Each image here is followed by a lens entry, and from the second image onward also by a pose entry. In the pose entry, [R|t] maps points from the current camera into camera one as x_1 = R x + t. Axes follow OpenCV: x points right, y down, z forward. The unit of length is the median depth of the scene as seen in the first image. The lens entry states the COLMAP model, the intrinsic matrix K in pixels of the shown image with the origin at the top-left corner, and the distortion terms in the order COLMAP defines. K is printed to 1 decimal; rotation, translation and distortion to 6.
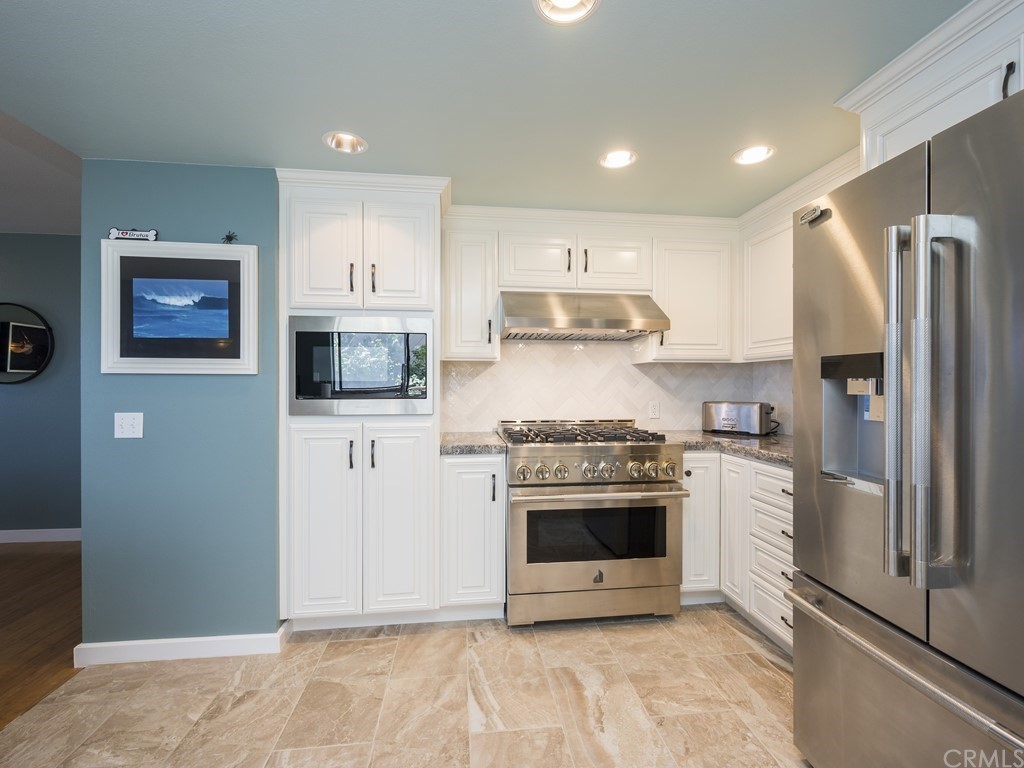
lens RADIAL K [[458.9, 0, 511.5], [0, 458.9, 386.1], [0, 0, 1]] dist [0.001328, -0.000241]
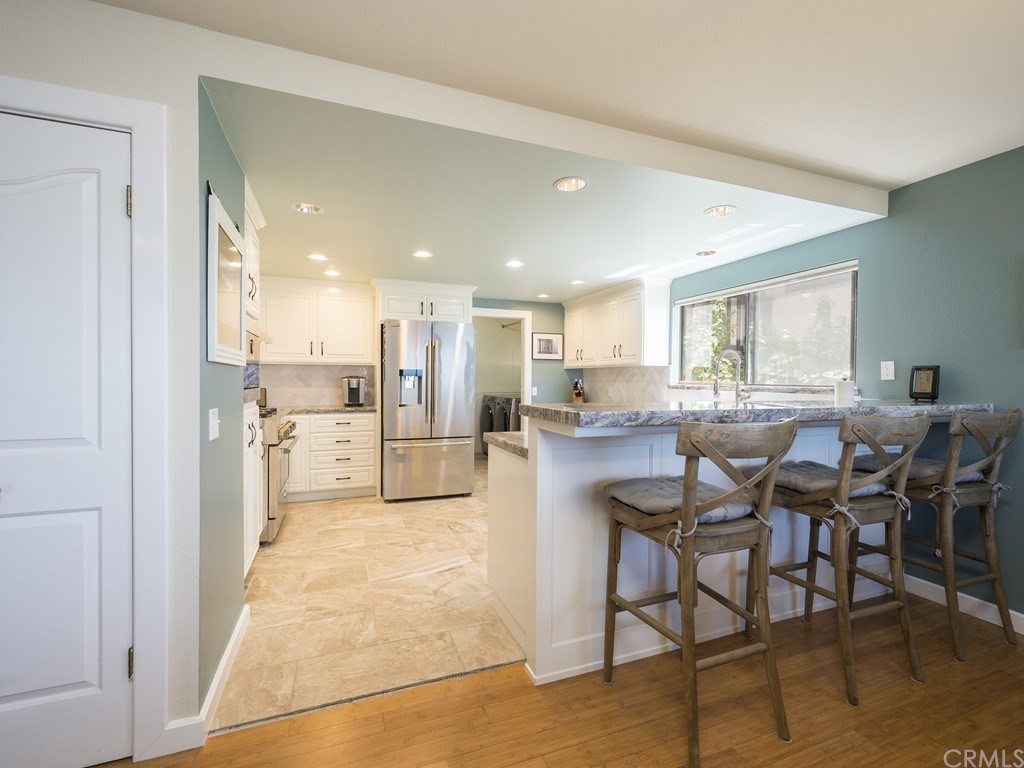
lens RADIAL K [[458.9, 0, 511.6], [0, 458.9, 380.6], [0, 0, 1]] dist [0.001328, -0.000241]
pose [[-0.248593, -0.003561, 0.968602, -2.031061], [-0.007315, 0.999972, 0.001799, -0.013988], [-0.968580, -0.006638, -0.248612, 0.764919]]
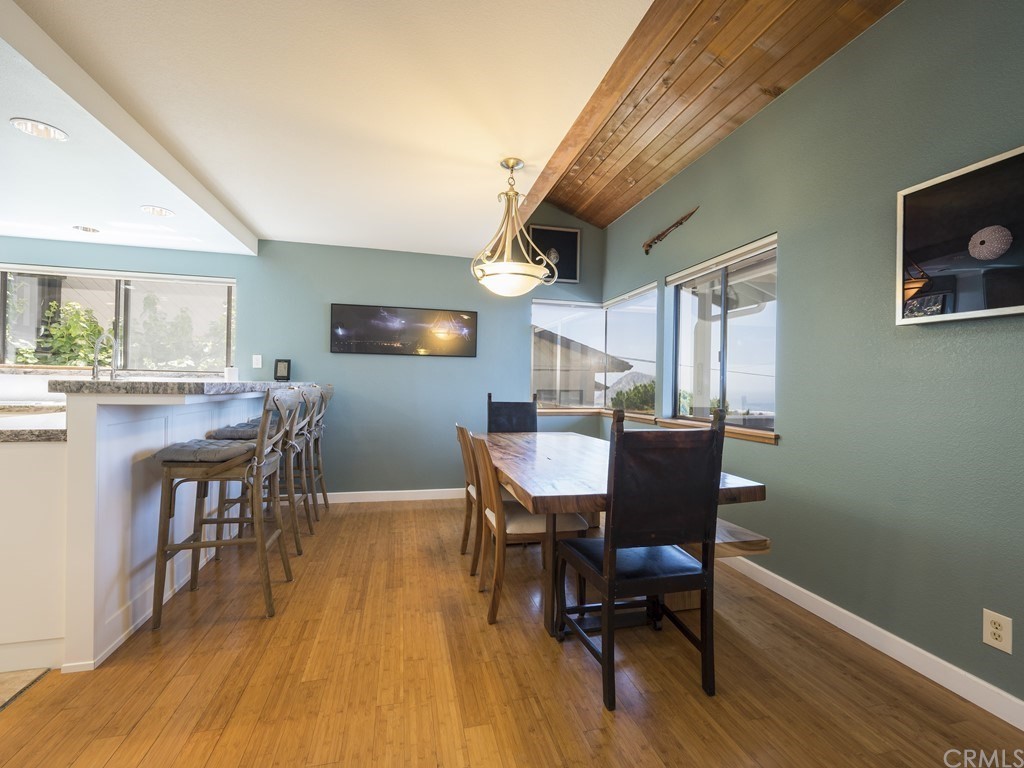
lens RADIAL K [[458.9, 0, 513.1], [0, 458.9, 383.4], [0, 0, 1]] dist [0.001328, -0.000241]
pose [[-0.992006, -0.017122, -0.125026, -1.820624], [-0.017242, 0.999851, -0.000124, 0.032907], [0.125010, 0.002033, -0.992153, 1.556920]]
